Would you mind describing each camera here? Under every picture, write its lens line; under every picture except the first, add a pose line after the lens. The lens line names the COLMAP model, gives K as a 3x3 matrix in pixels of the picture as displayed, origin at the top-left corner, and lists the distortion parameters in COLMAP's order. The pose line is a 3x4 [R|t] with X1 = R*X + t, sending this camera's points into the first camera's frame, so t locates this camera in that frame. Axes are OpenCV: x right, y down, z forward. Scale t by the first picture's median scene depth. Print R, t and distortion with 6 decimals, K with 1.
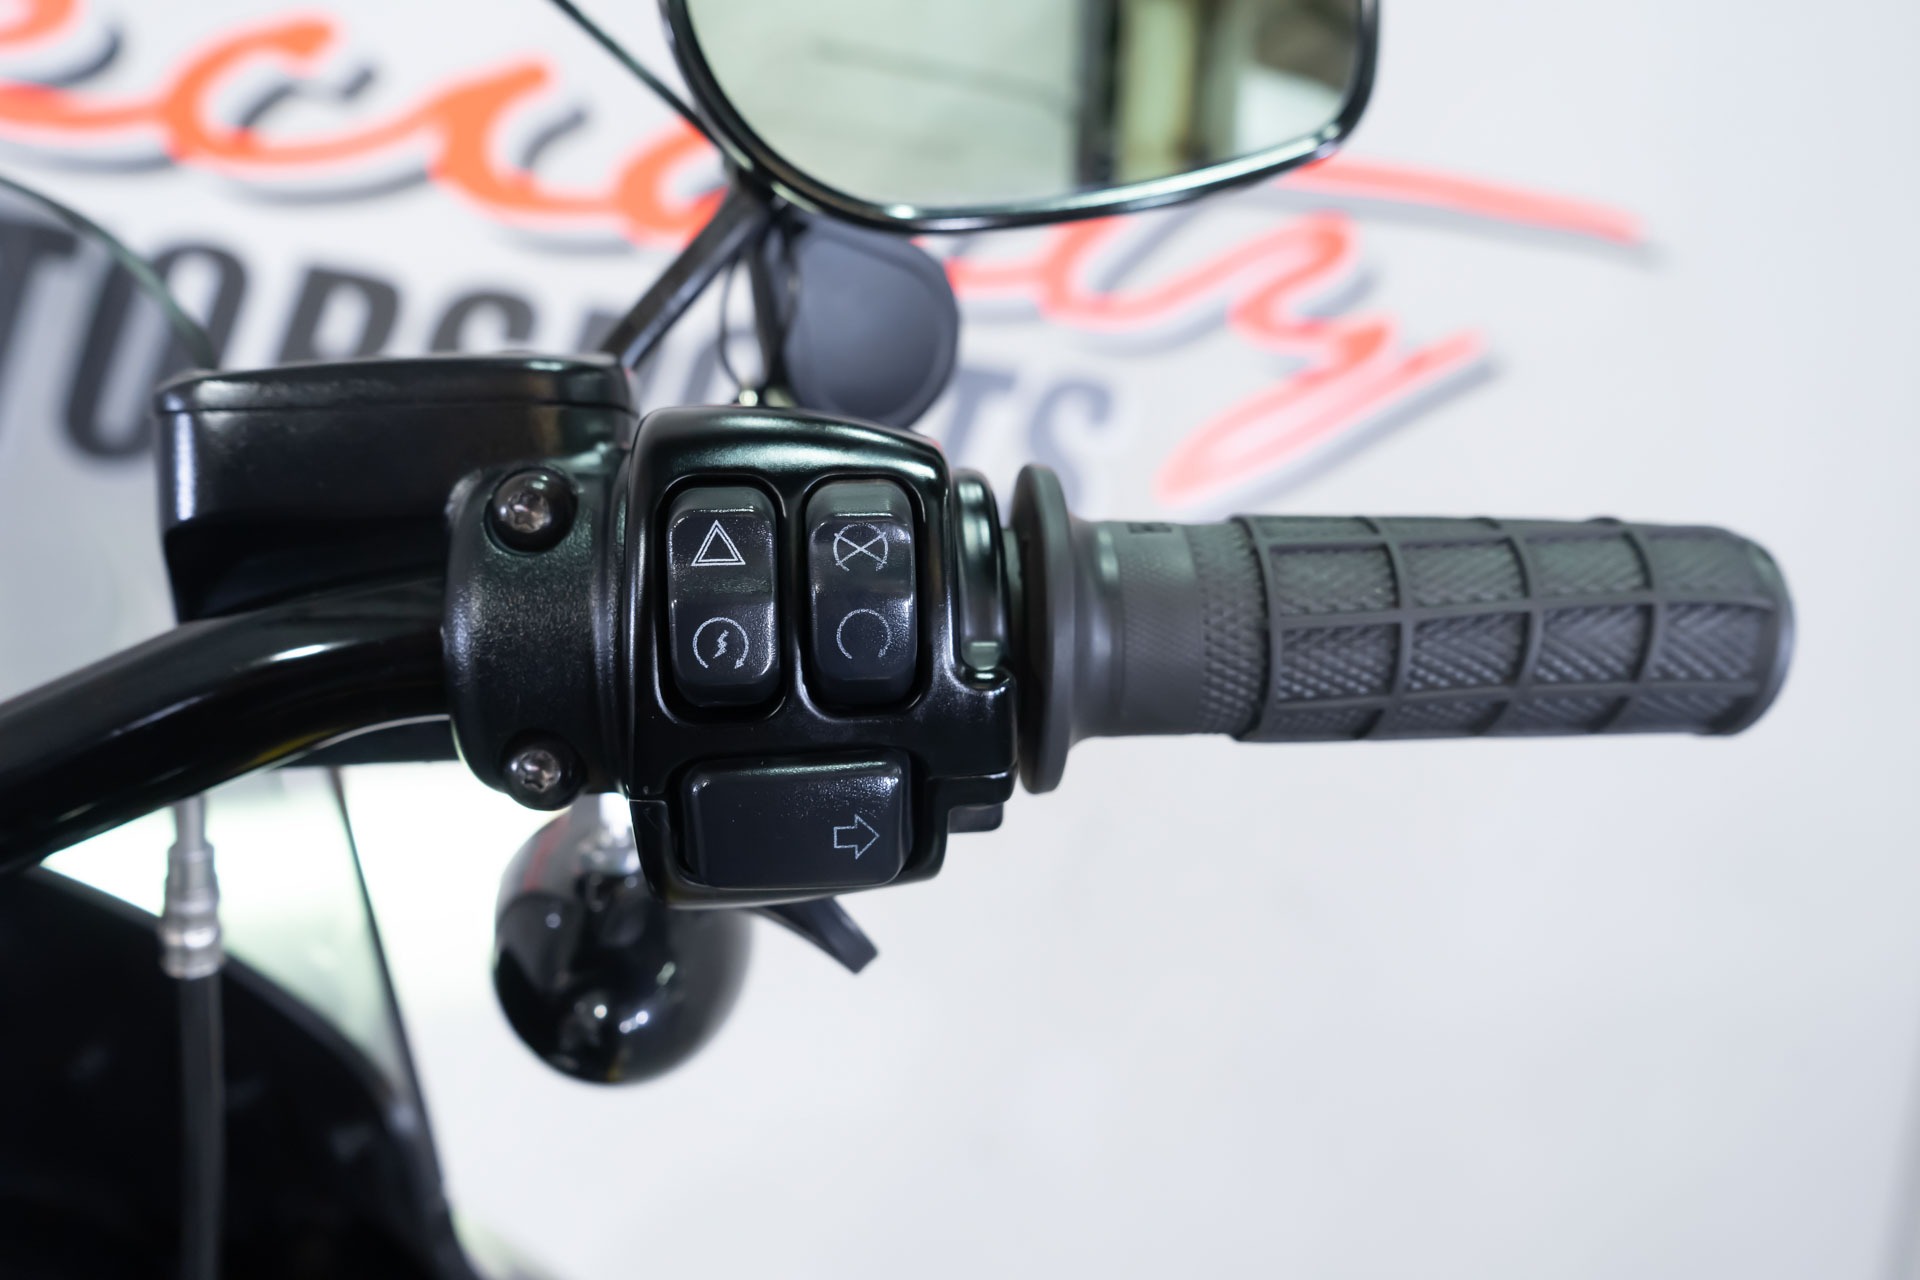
lens RADIAL K [[1579.0, 0, 821.0], [0, 1579.0, 636.8], [0, 0, 1]] dist [0.000342, 0.000001]
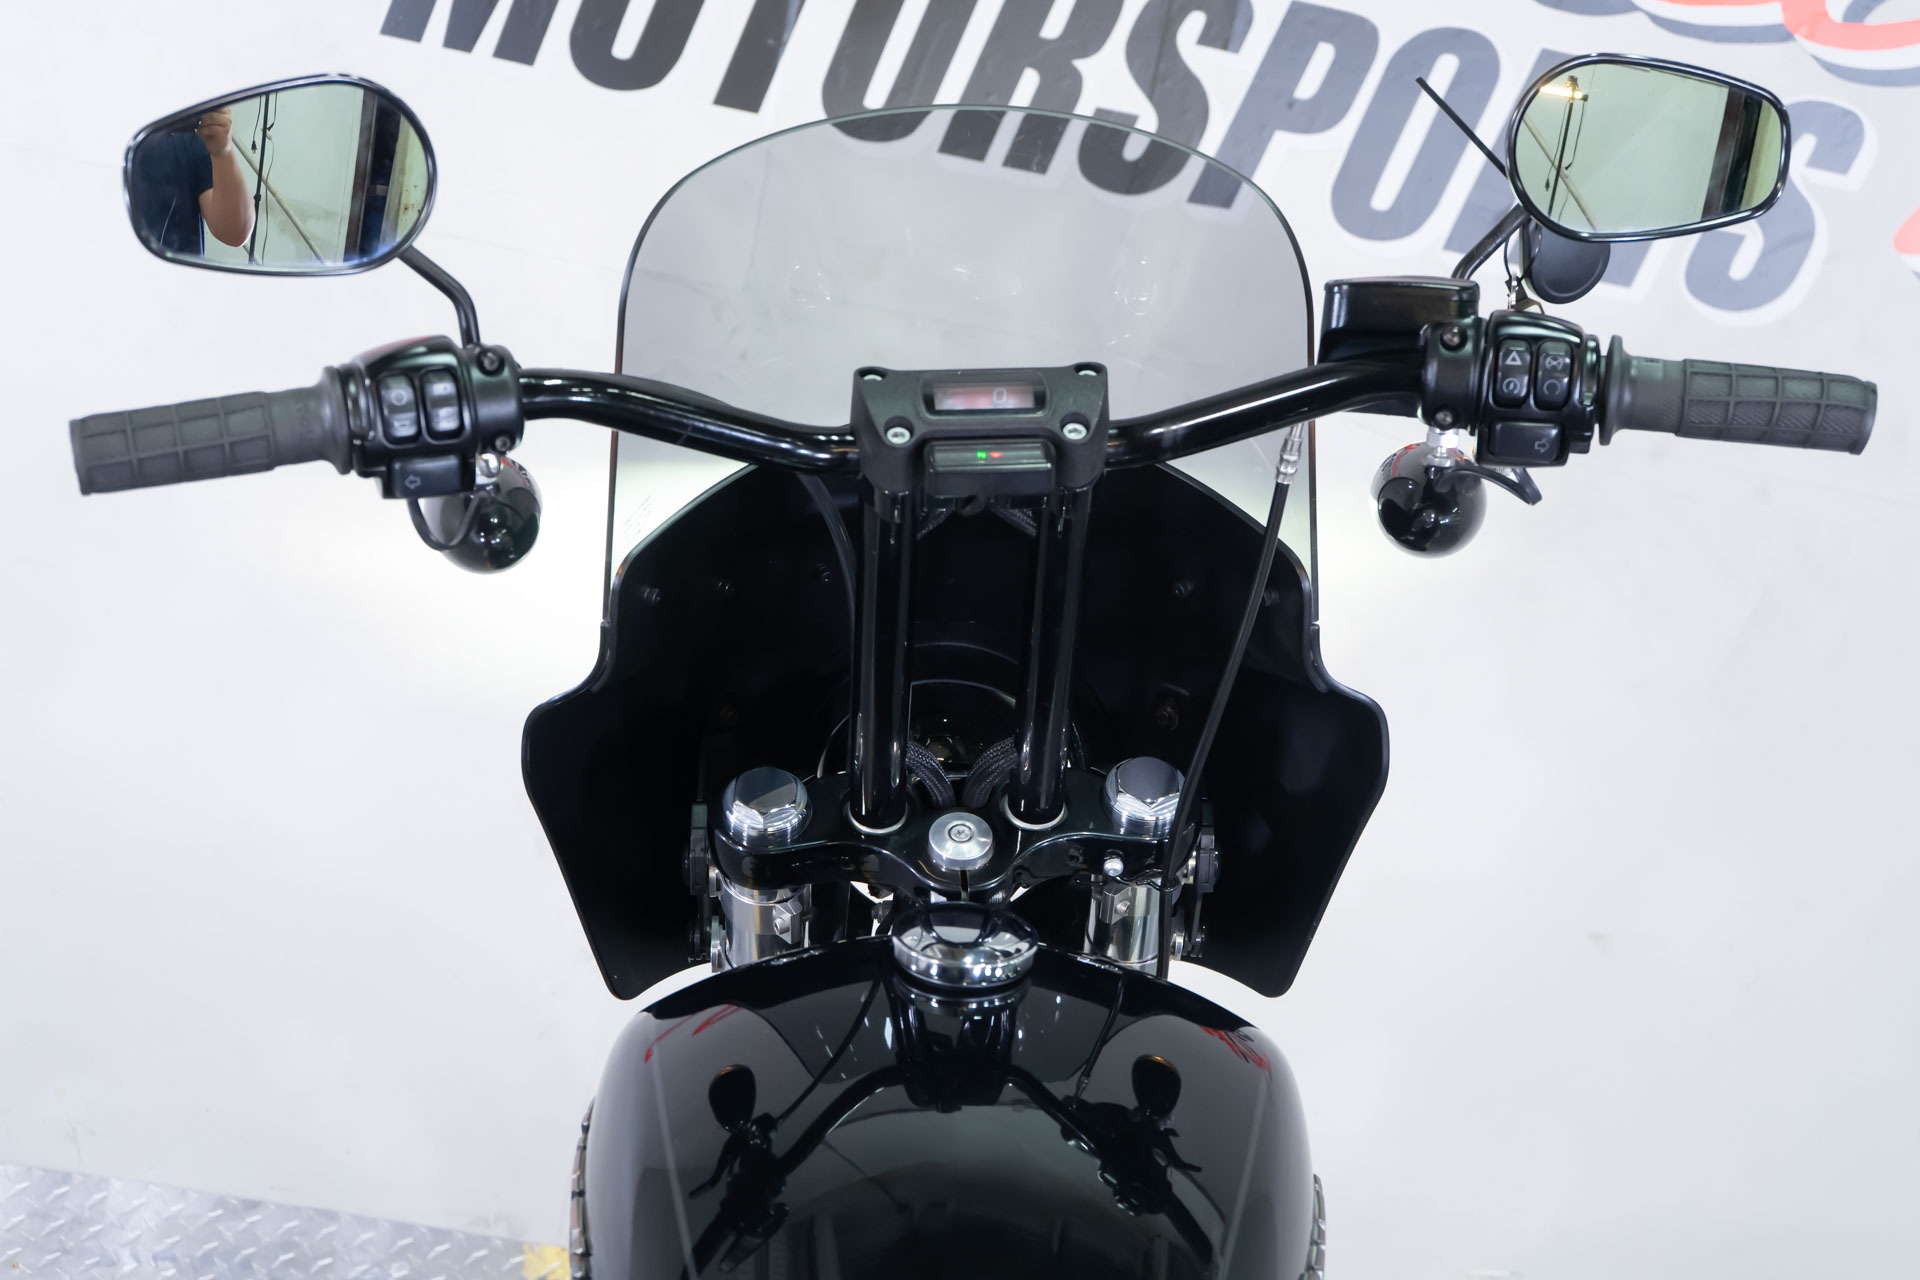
lens RADIAL K [[2684.1, 0, 960.0], [0, 2684.1, 640.0], [0, 0, 1]] dist [-0.119882, -0.021924]
pose [[0.979530, 0.116450, -0.164197, -0.186448], [-0.096411, 0.987441, 0.125159, -0.050897], [0.176709, -0.106766, 0.978455, -4.231012]]
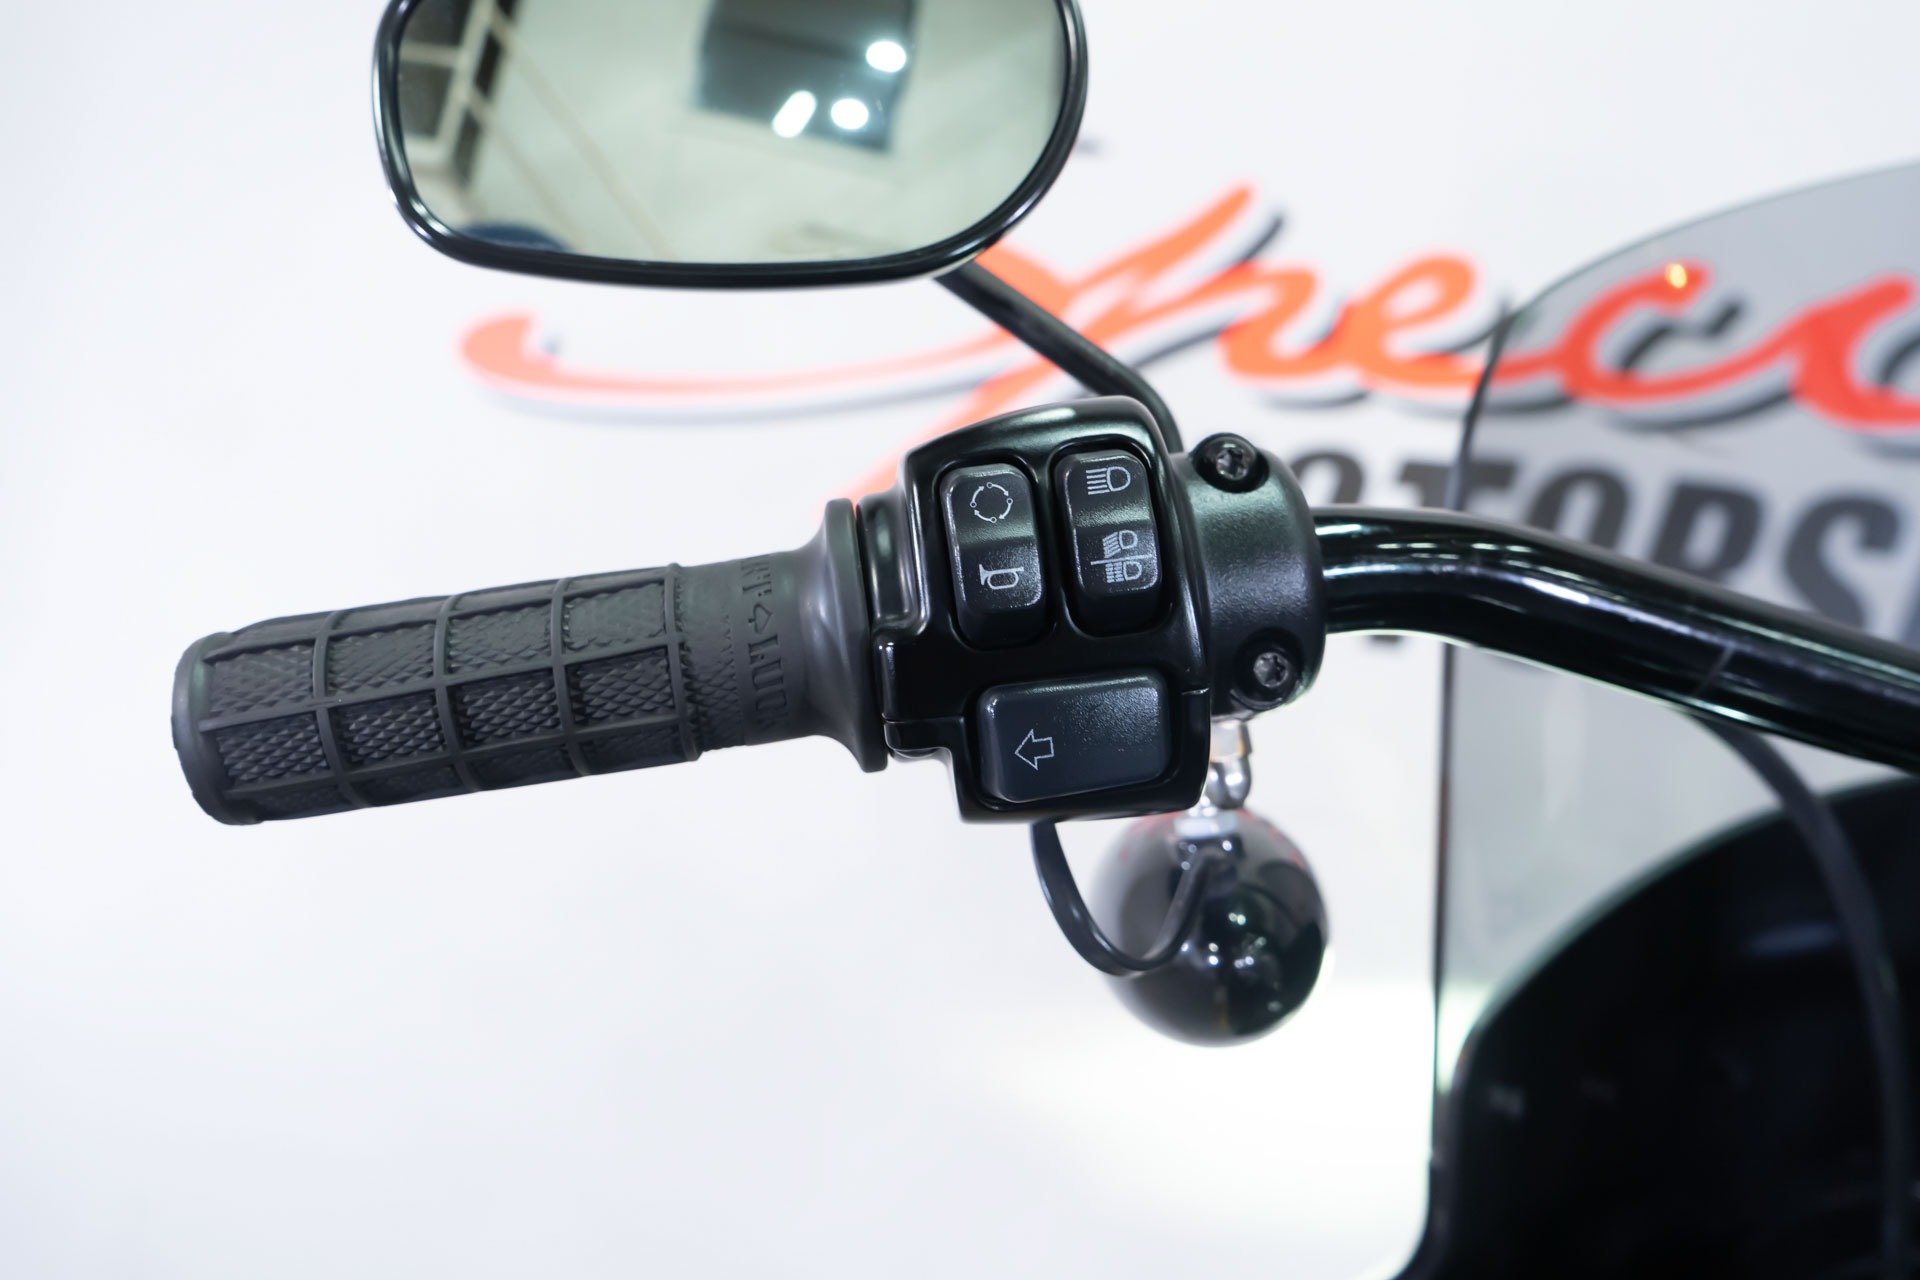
lens RADIAL K [[1483.5, 0, 880.2], [0, 1483.5, 646.4], [0, 0, 1]] dist [0.005394, 0.004739]
pose [[0.863009, -0.027406, -0.504444, -1.523857], [-0.066091, 0.983821, -0.166518, 0.446413], [0.500846, 0.177046, 0.847236, -0.680194]]
